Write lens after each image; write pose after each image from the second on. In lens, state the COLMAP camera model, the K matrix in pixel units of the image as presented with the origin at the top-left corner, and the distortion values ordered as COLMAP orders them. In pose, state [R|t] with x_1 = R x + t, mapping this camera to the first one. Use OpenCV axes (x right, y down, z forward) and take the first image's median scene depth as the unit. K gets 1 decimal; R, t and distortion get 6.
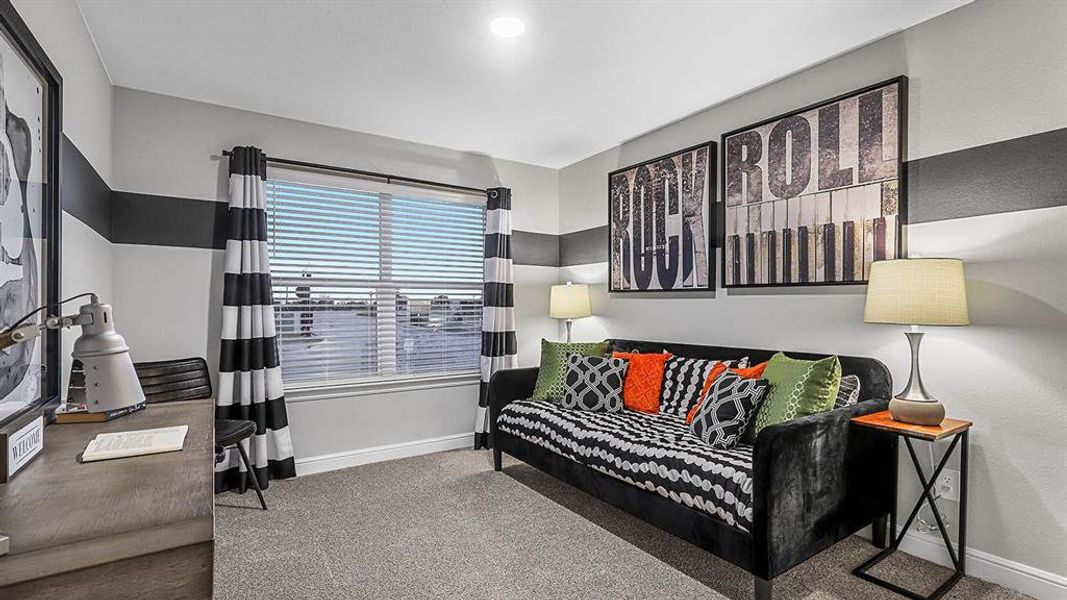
lens RADIAL K [[488.9, 0, 541.6], [0, 488.9, 304.7], [0, 0, 1]] dist [0.004415, -0.001307]
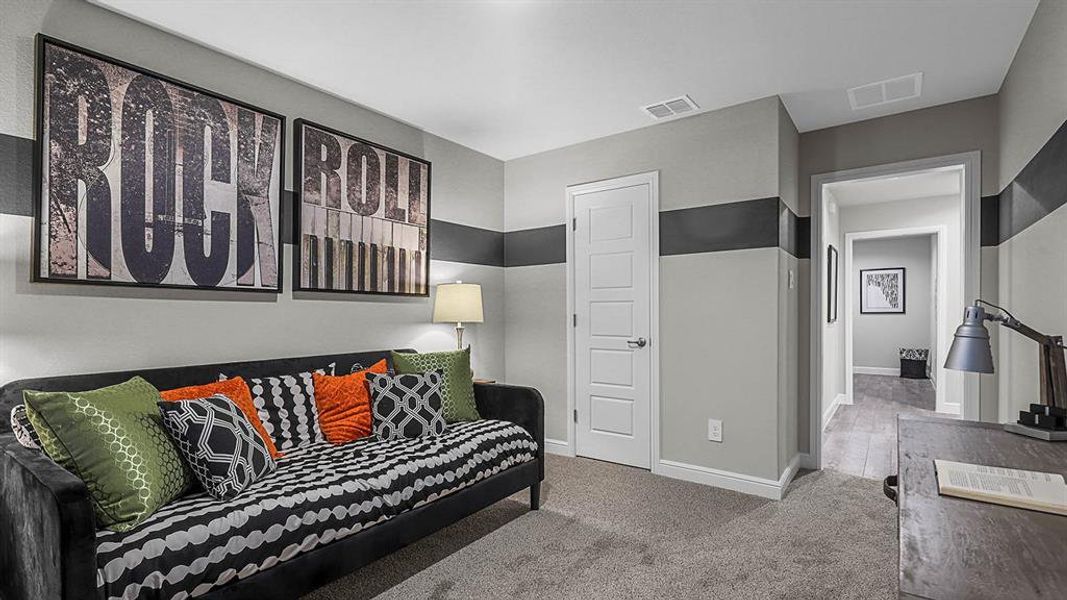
lens RADIAL K [[488.9, 0, 537.8], [0, 488.9, 306.1], [0, 0, 1]] dist [0.004415, -0.001307]
pose [[-0.338449, 0.015934, 0.940850, -0.640200], [-0.001724, 0.999844, -0.017554, 0.008515], [-0.940983, -0.007563, -0.338369, 0.937643]]
